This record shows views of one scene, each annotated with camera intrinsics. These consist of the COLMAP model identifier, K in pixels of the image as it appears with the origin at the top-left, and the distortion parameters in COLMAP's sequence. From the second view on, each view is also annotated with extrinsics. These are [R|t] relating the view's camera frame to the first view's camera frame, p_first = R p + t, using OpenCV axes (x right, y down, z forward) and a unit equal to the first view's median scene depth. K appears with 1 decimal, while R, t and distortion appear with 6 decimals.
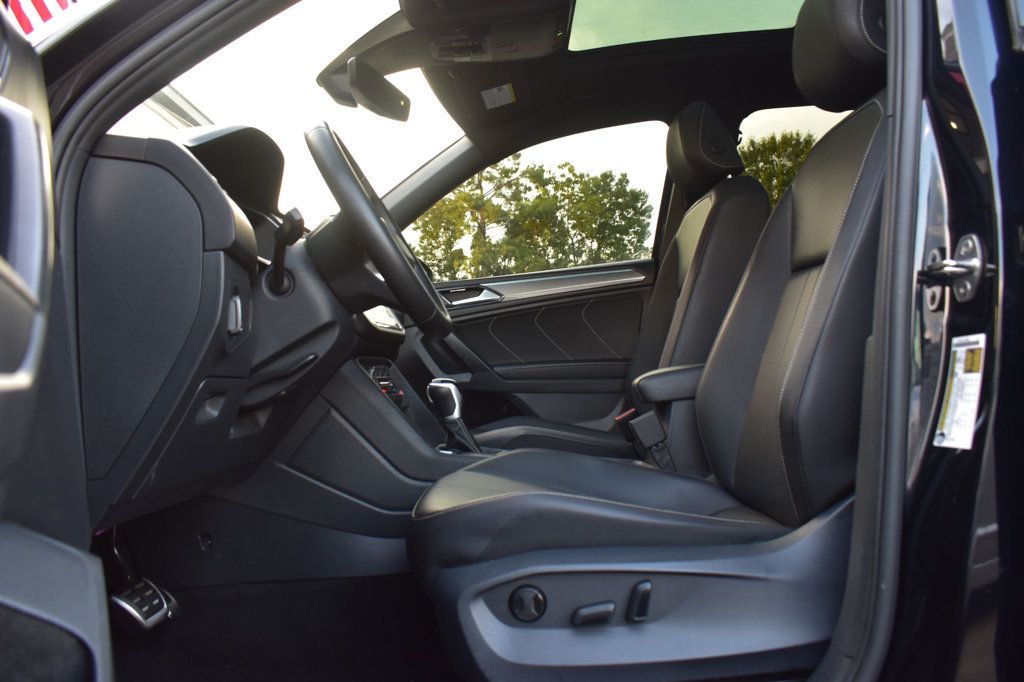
lens RADIAL K [[817.4, 0, 512.2], [0, 817.4, 325.1], [0, 0, 1]] dist [-0.096941, 0.004270]
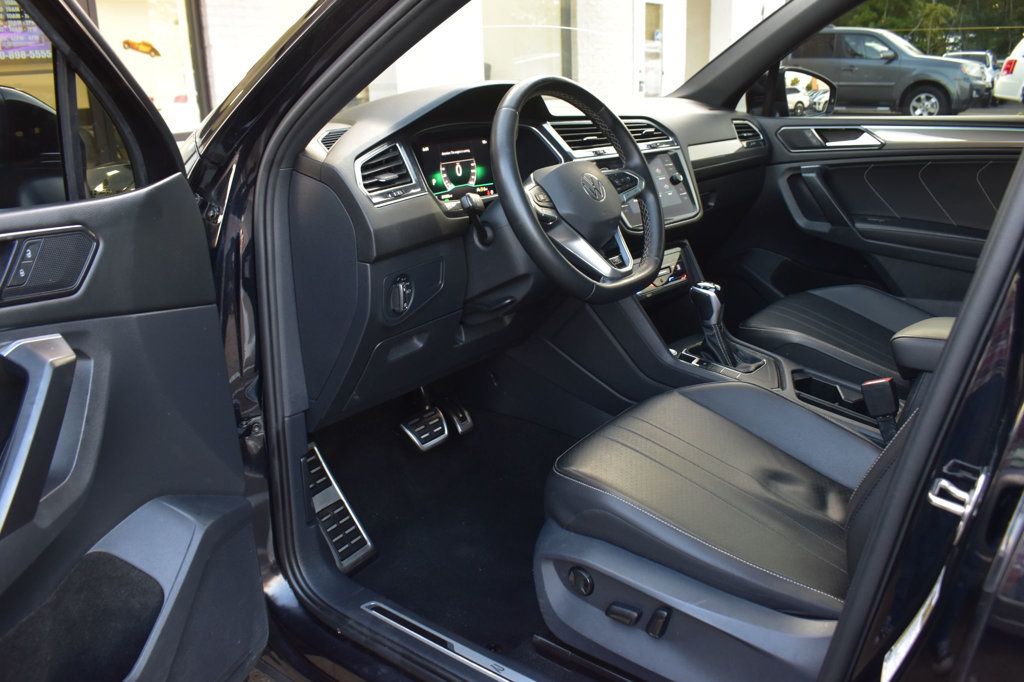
lens RADIAL K [[817.4, 0, 512.2], [0, 817.4, 325.1], [0, 0, 1]] dist [-0.096941, 0.004270]
pose [[0.799199, 0.234311, -0.553515, 0.484625], [-0.013796, 0.927797, 0.372830, -0.429432], [0.600908, -0.290329, 0.744727, 0.148165]]
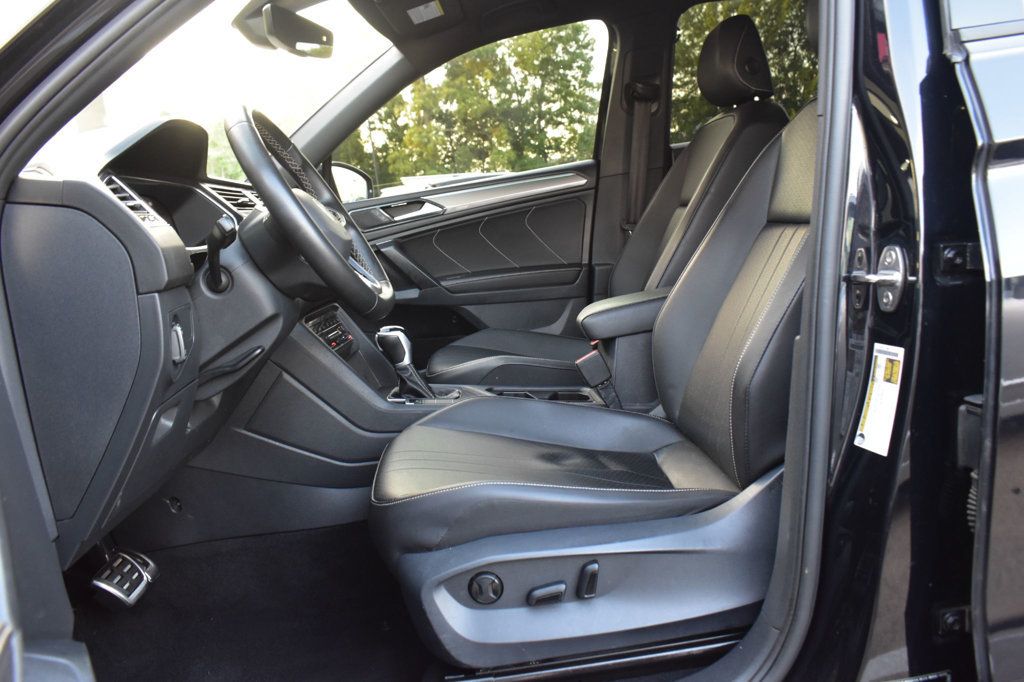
lens RADIAL K [[817.4, 0, 512.2], [0, 817.4, 325.1], [0, 0, 1]] dist [-0.096941, 0.004270]
pose [[0.996267, -0.067655, 0.053623, 0.018829], [0.056689, 0.981161, 0.184685, -0.189964], [-0.065108, -0.180956, 0.981334, -0.003453]]
